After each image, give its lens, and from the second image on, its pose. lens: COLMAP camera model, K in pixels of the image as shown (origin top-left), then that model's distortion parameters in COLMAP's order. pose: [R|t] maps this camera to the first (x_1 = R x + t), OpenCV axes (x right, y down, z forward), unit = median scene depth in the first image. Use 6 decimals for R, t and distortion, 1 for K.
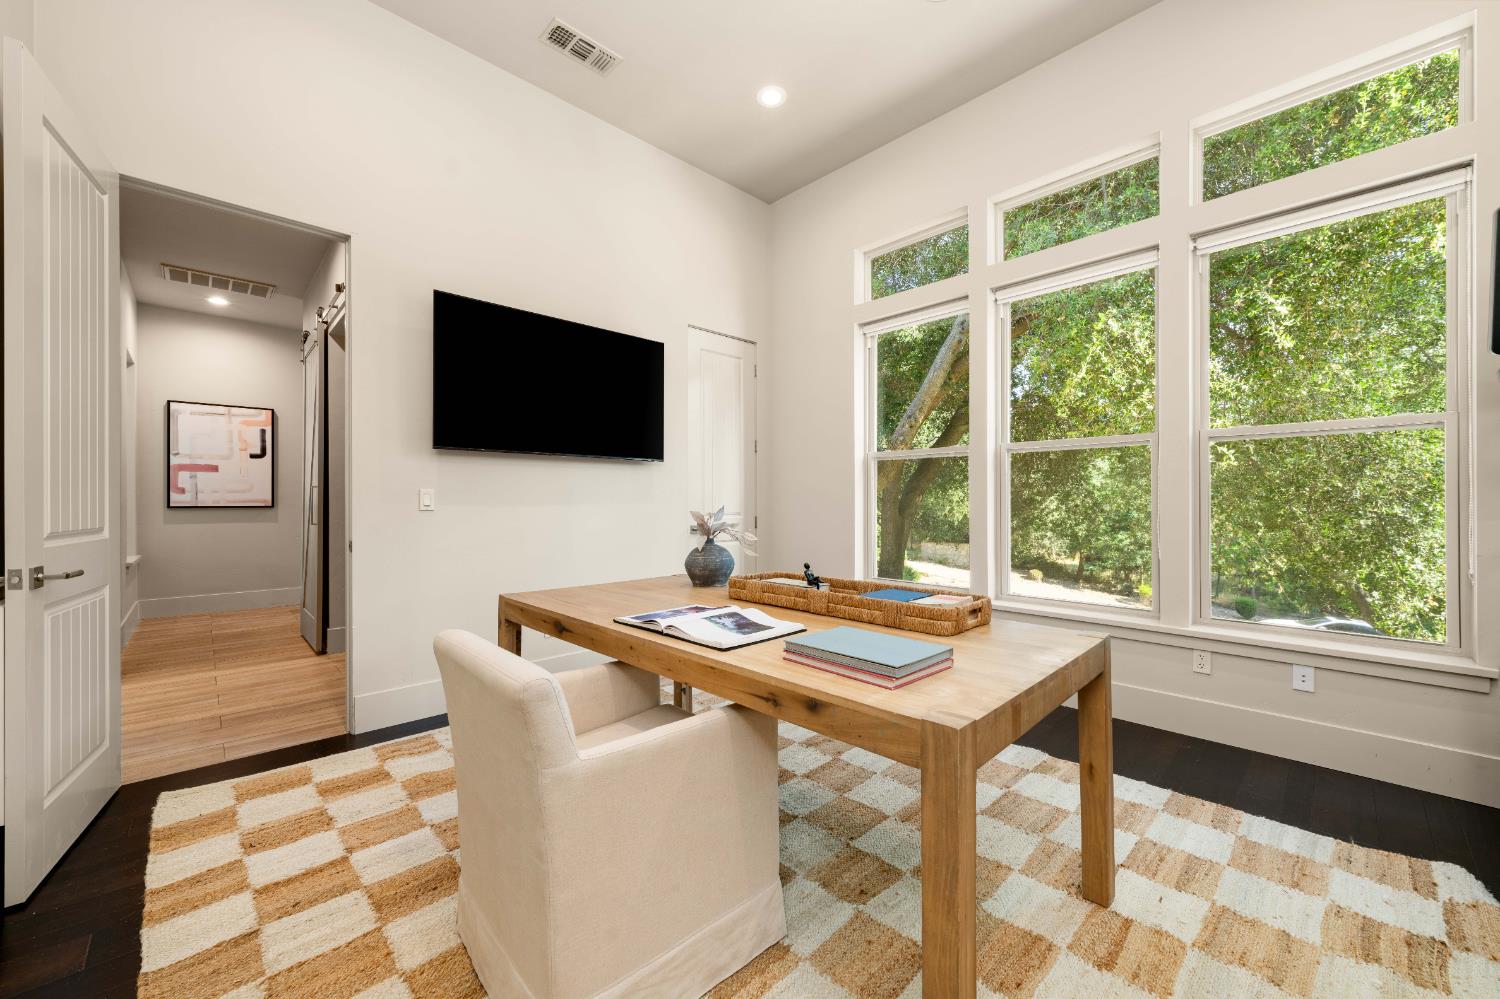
lens RADIAL K [[590.6, 0, 756.1], [0, 590.6, 491.4], [0, 0, 1]] dist [0.000564, -0.000006]
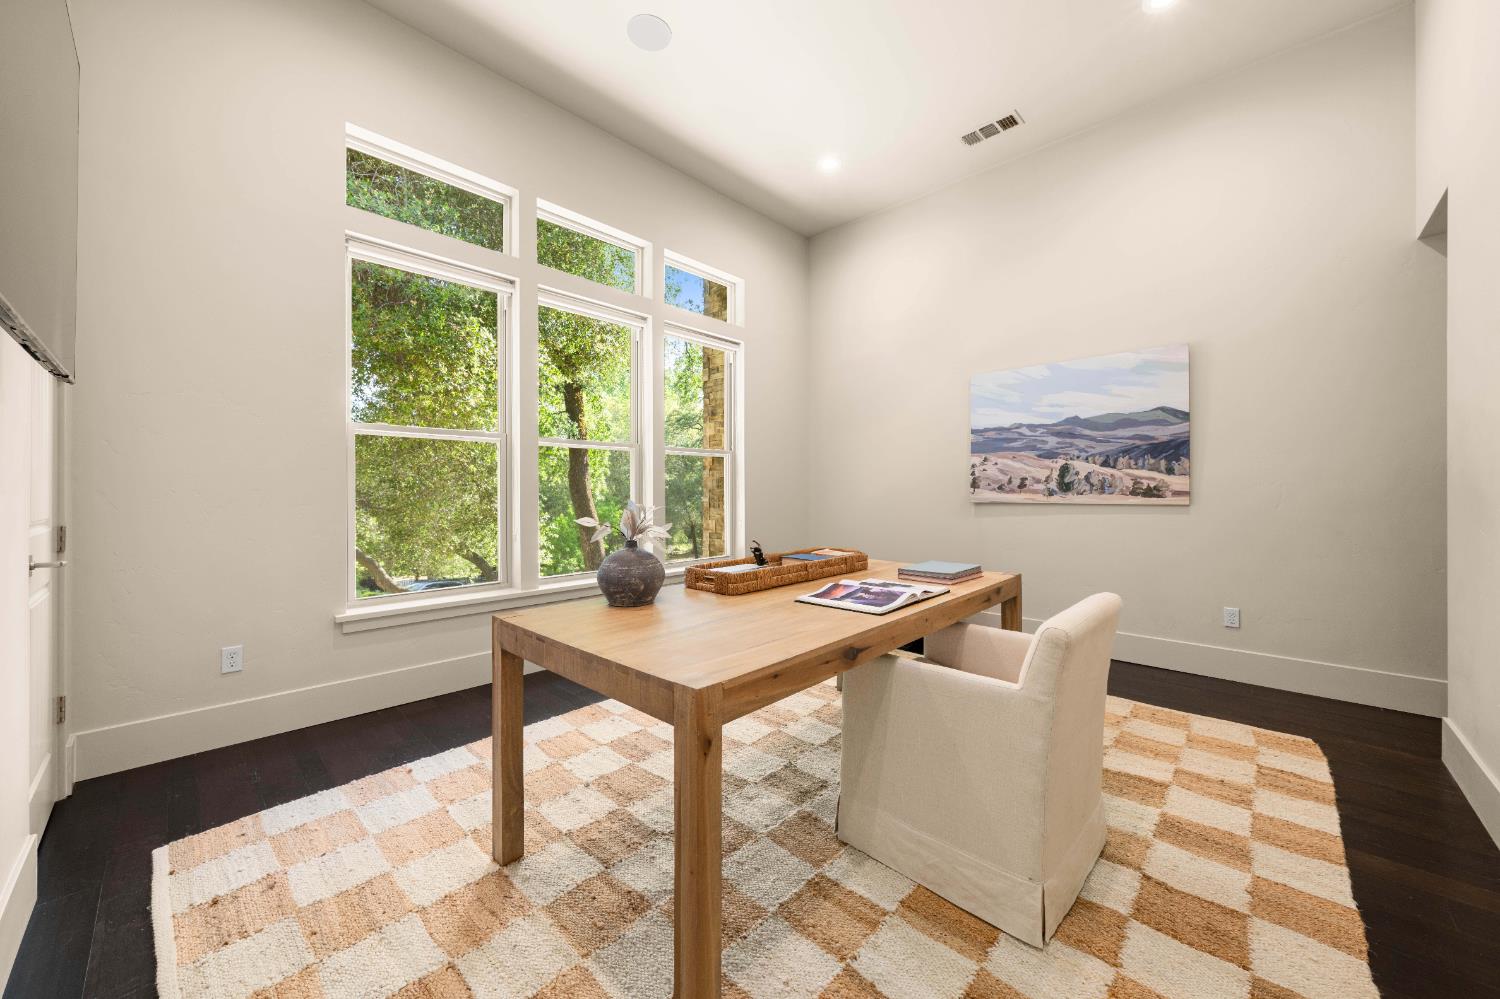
lens RADIAL K [[565.4, 0, 756.0], [0, 565.4, 490.9], [0, 0, 1]] dist [-0.000171, 0.000015]
pose [[-0.077158, -0.003020, 0.997014, -0.524515], [-0.007898, 0.999966, 0.002418, 0.008646], [-0.996988, -0.007687, -0.077179, 0.590807]]
